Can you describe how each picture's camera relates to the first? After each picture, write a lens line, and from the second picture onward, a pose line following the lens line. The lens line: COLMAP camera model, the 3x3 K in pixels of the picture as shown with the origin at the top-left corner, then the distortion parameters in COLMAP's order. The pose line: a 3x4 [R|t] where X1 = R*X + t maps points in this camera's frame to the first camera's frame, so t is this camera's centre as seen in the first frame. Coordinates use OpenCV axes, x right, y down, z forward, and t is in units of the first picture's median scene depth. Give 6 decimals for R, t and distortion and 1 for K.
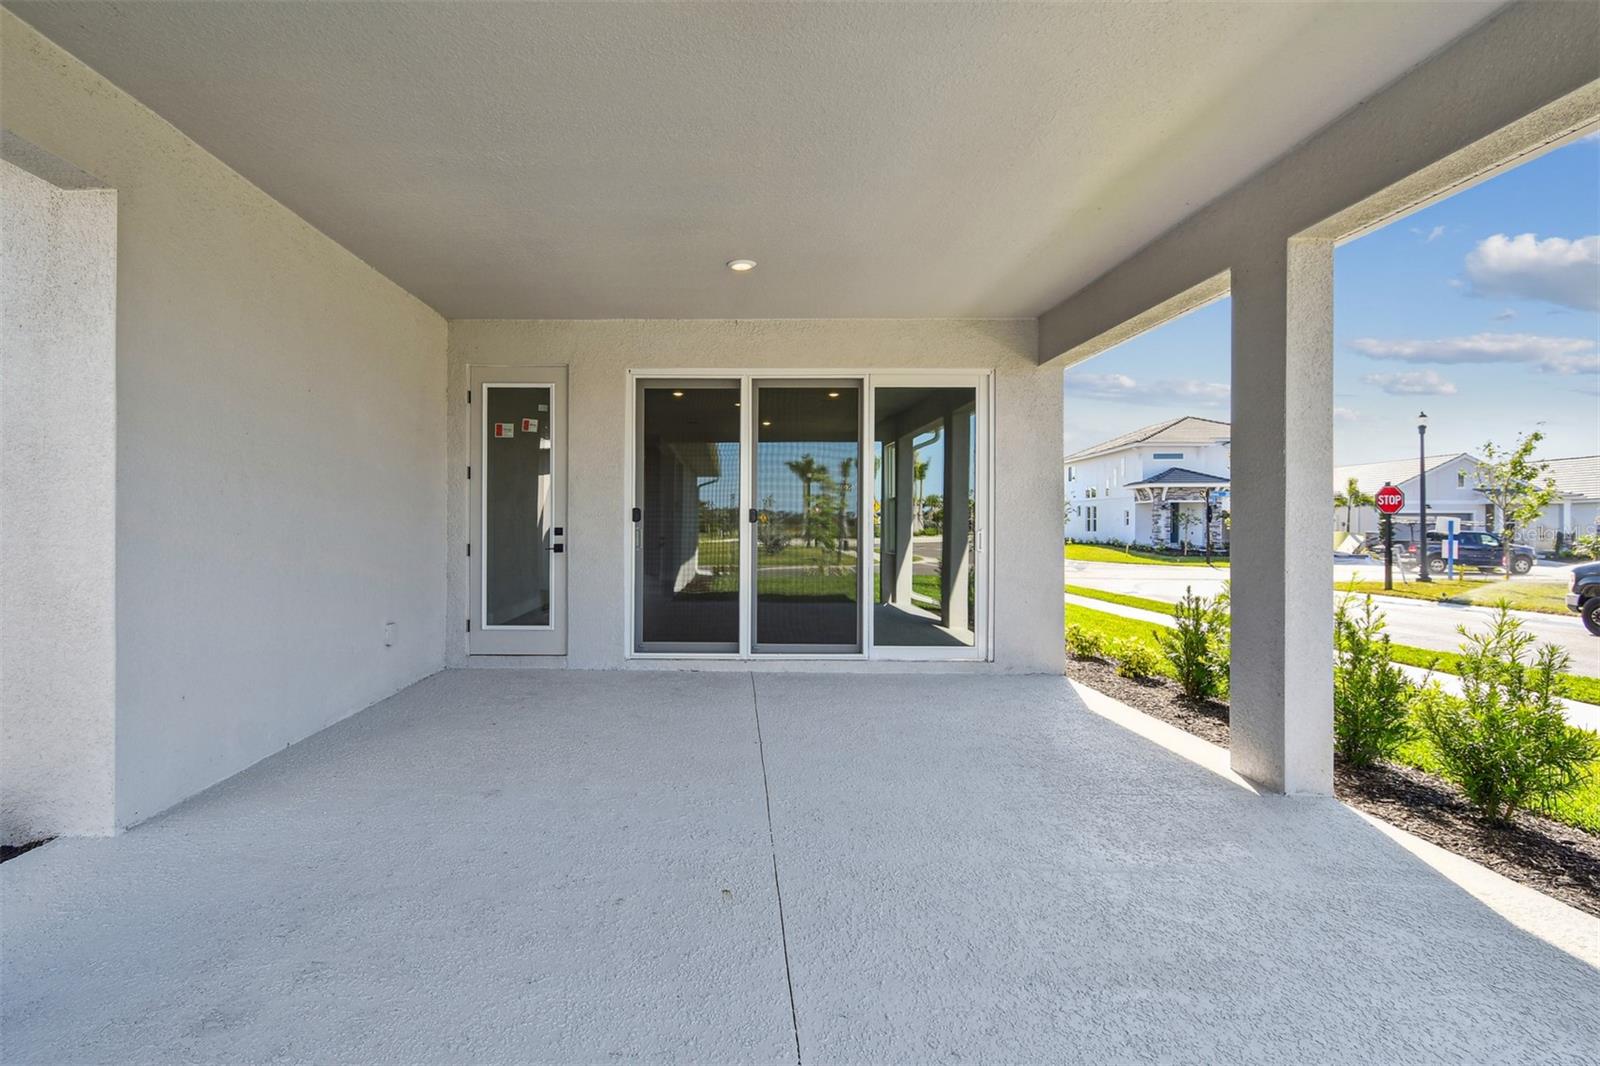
lens RADIAL K [[840.6, 0, 793.6], [0, 840.6, 527.9], [0, 0, 1]] dist [-0.002284, -0.000176]
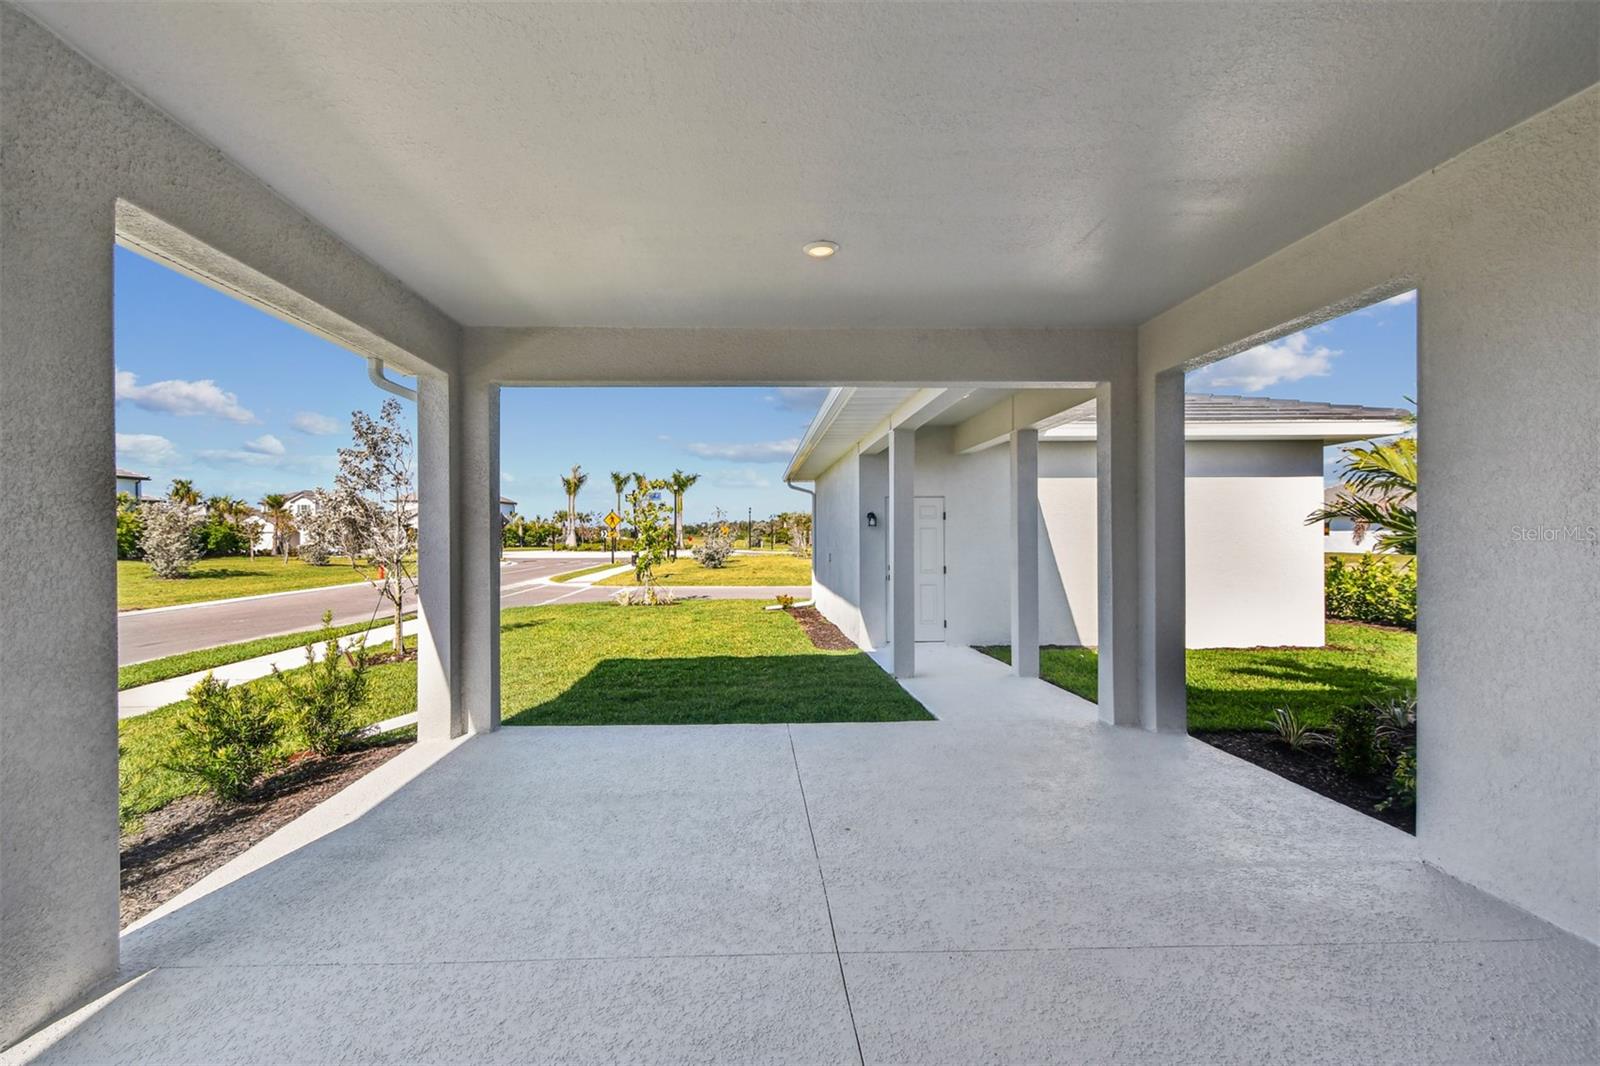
lens RADIAL K [[729.6, 0, 799.1], [0, 729.6, 538.0], [0, 0, 1]] dist [-0.001364, -0.000606]
pose [[-0.999970, 0.002947, -0.007233, 0.009015], [0.002955, 0.999995, -0.001077, -0.048682], [0.007230, -0.001098, -0.999973, 1.743191]]
